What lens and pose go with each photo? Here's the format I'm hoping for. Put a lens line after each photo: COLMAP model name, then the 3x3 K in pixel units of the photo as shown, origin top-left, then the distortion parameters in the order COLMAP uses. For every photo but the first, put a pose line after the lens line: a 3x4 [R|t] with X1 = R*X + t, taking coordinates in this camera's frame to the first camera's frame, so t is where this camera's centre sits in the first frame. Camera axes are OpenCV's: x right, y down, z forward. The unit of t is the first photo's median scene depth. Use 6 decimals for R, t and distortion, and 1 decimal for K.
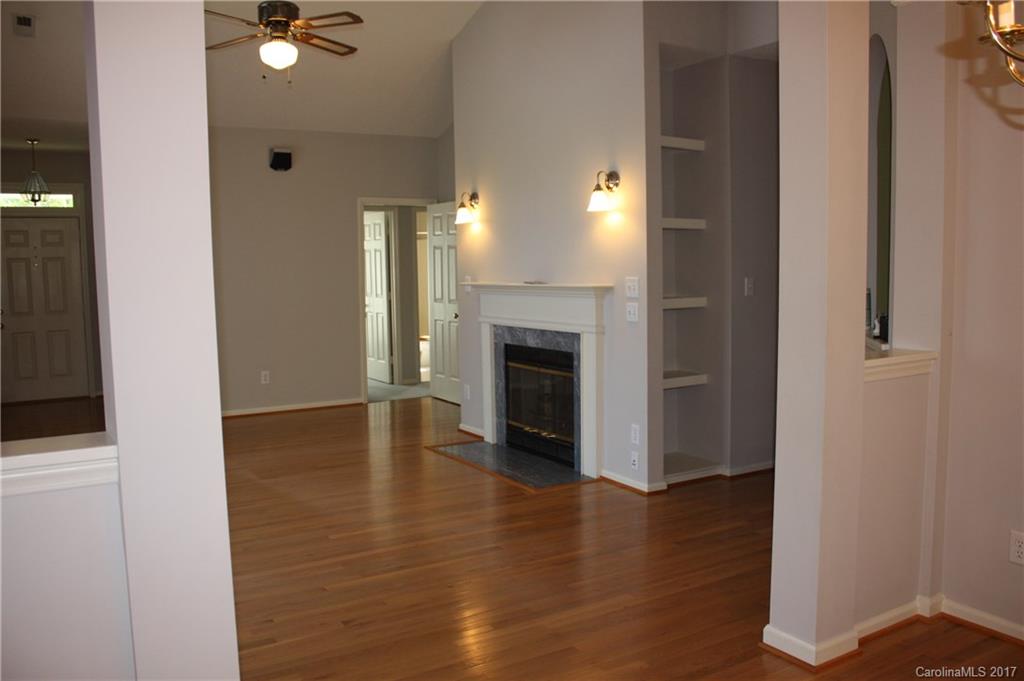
lens RADIAL K [[851.4, 0, 512.0], [0, 851.4, 340.5], [0, 0, 1]] dist [-0.163927, 0.125983]
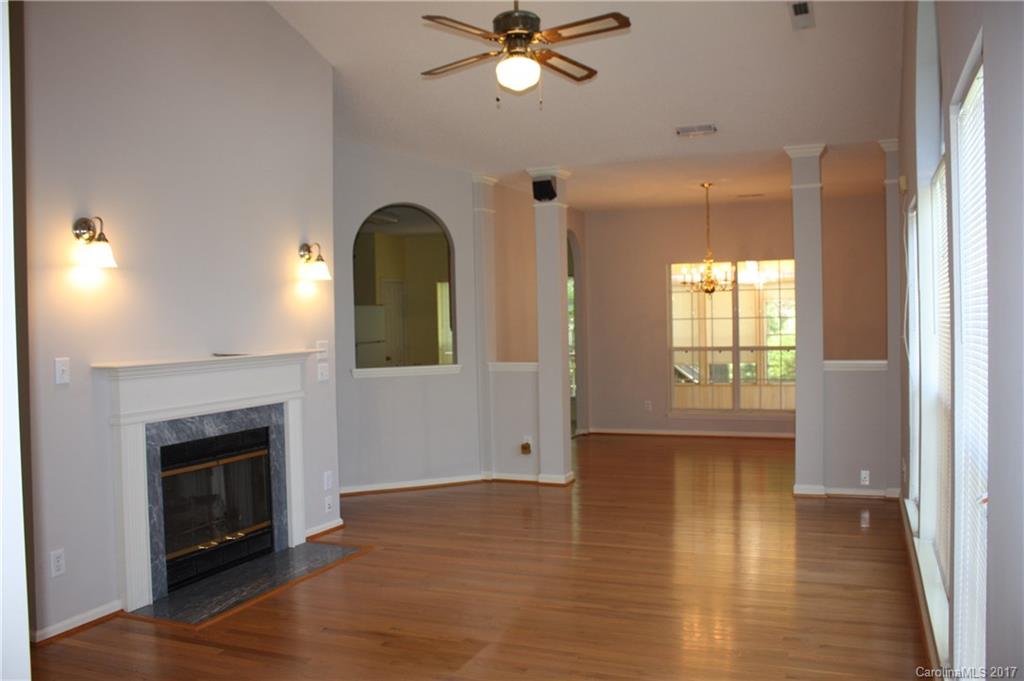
lens RADIAL K [[851.4, 0, 512.0], [0, 851.4, 340.5], [0, 0, 1]] dist [-0.163927, 0.125983]
pose [[-0.582254, 0.007932, 0.812968, -0.723256], [0.104986, 0.992314, 0.065509, -0.096657], [-0.806200, 0.123493, -0.578611, 1.140372]]
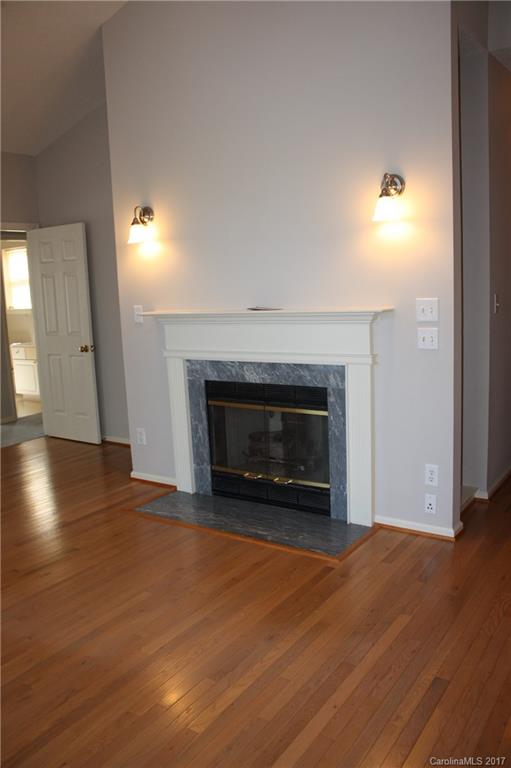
lens RADIAL K [[638.5, 0, 255.5], [0, 638.5, 384.0], [0, 0, 1]] dist [-0.163927, 0.125983]
pose [[0.908213, -0.094286, 0.407748, -0.226239], [0.069979, 0.994788, 0.074159, -0.037231], [-0.412615, -0.038818, 0.910078, 0.382716]]
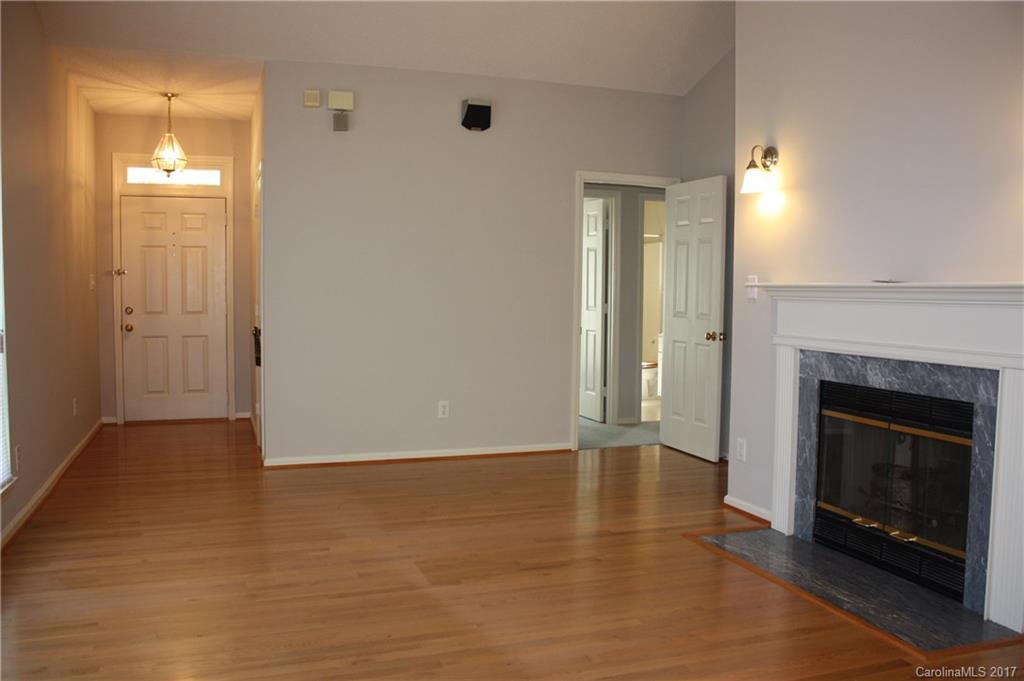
lens RADIAL K [[851.4, 0, 512.0], [0, 851.4, 340.5], [0, 0, 1]] dist [-0.163927, 0.125983]
pose [[0.978696, 0.037988, -0.201769, -0.107453], [-0.044150, 0.998683, -0.026125, 0.000454], [0.200511, 0.034477, 0.979085, 0.346269]]
